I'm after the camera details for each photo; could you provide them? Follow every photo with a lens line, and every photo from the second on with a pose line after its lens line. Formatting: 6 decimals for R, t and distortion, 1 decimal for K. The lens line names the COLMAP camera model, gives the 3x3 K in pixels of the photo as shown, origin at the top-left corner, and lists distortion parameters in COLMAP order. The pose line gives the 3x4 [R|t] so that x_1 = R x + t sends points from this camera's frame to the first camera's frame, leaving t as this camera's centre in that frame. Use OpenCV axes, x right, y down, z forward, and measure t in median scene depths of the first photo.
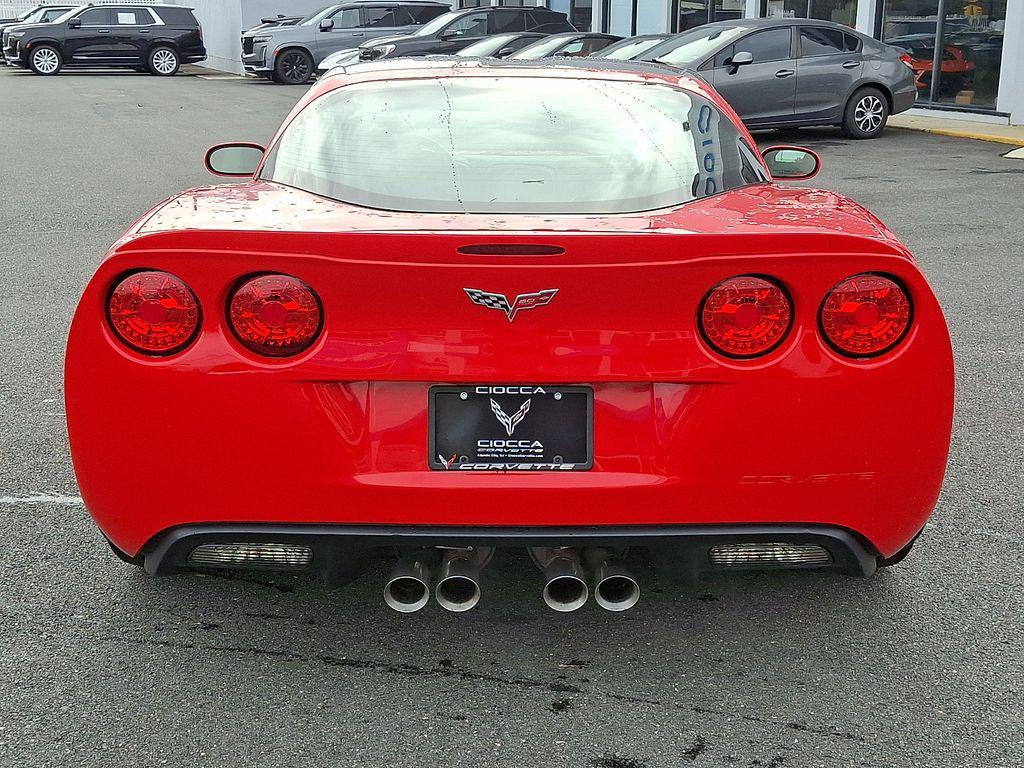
lens RADIAL K [[1363.2, 0, 512.0], [0, 1363.2, 384.0], [0, 0, 1]] dist [0.111514, -0.060759]
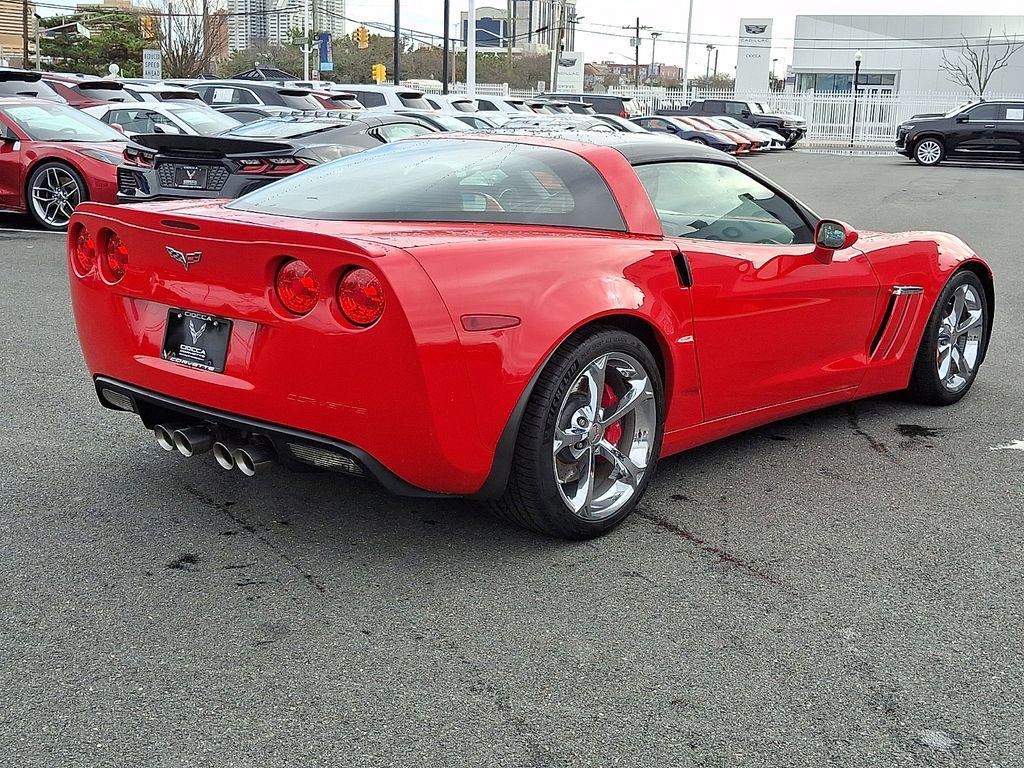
lens RADIAL K [[1363.2, 0, 512.0], [0, 1363.2, 384.0], [0, 0, 1]] dist [0.111514, -0.060759]
pose [[0.769649, 0.159684, -0.618176, 0.270950], [-0.200013, 0.979785, 0.004070, 0.000474], [0.606330, 0.120511, 0.786029, -0.006701]]
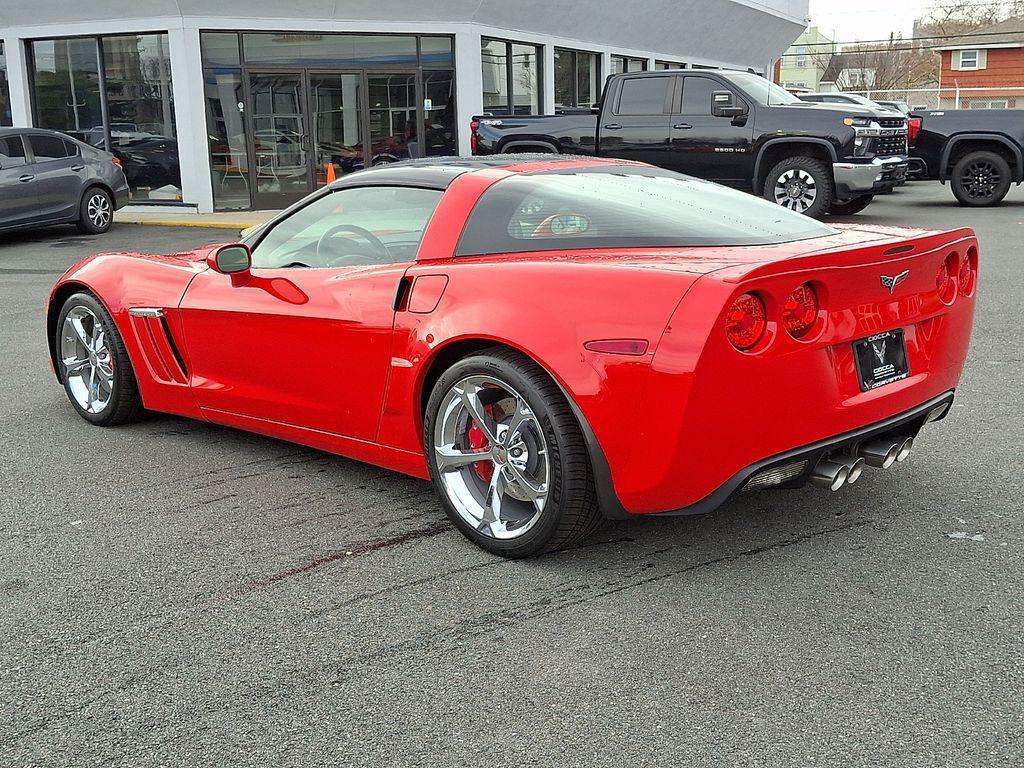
lens RADIAL K [[1363.2, 0, 512.0], [0, 1363.2, 384.0], [0, 0, 1]] dist [0.111514, -0.060759]
pose [[0.678213, -0.166135, 0.715840, -0.323468], [0.216108, 0.976126, 0.021795, -0.015585], [-0.702371, 0.139917, 0.697924, 0.028970]]
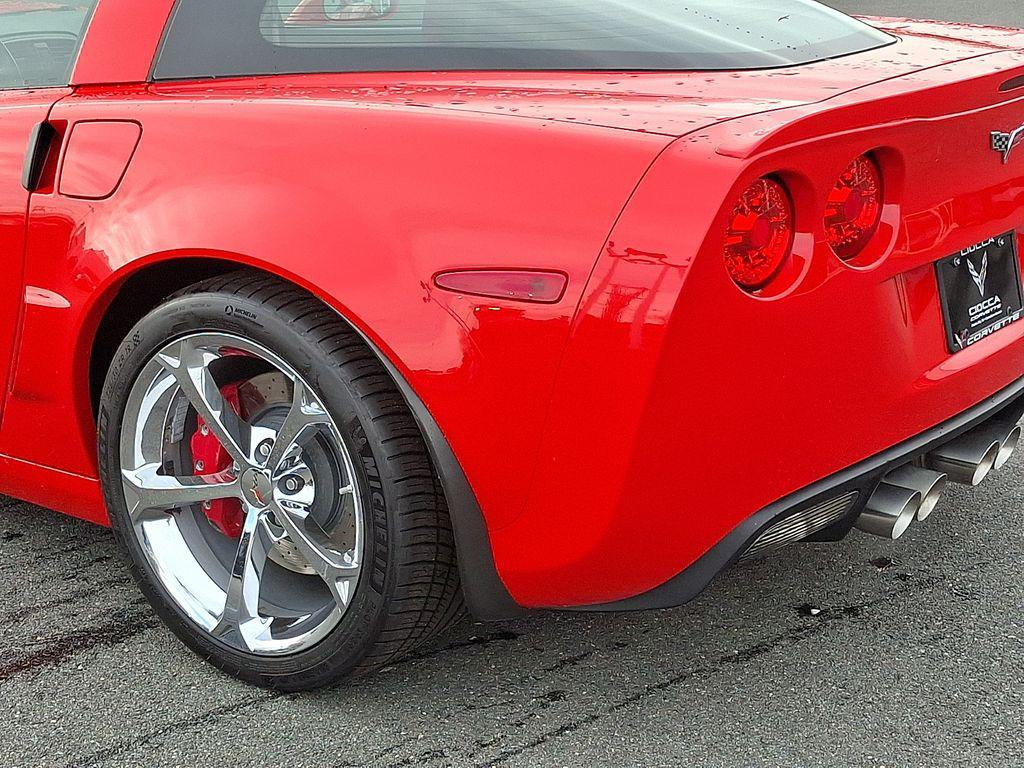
lens RADIAL K [[2086.3, 0, 557.6], [0, 2086.3, 398.7], [0, 0, 1]] dist [0.301237, -1.661234]
pose [[0.552957, -0.238919, 0.798221, -0.268374], [0.214476, 0.966539, 0.140724, -0.031902], [-0.805133, 0.093385, 0.585697, 0.088753]]
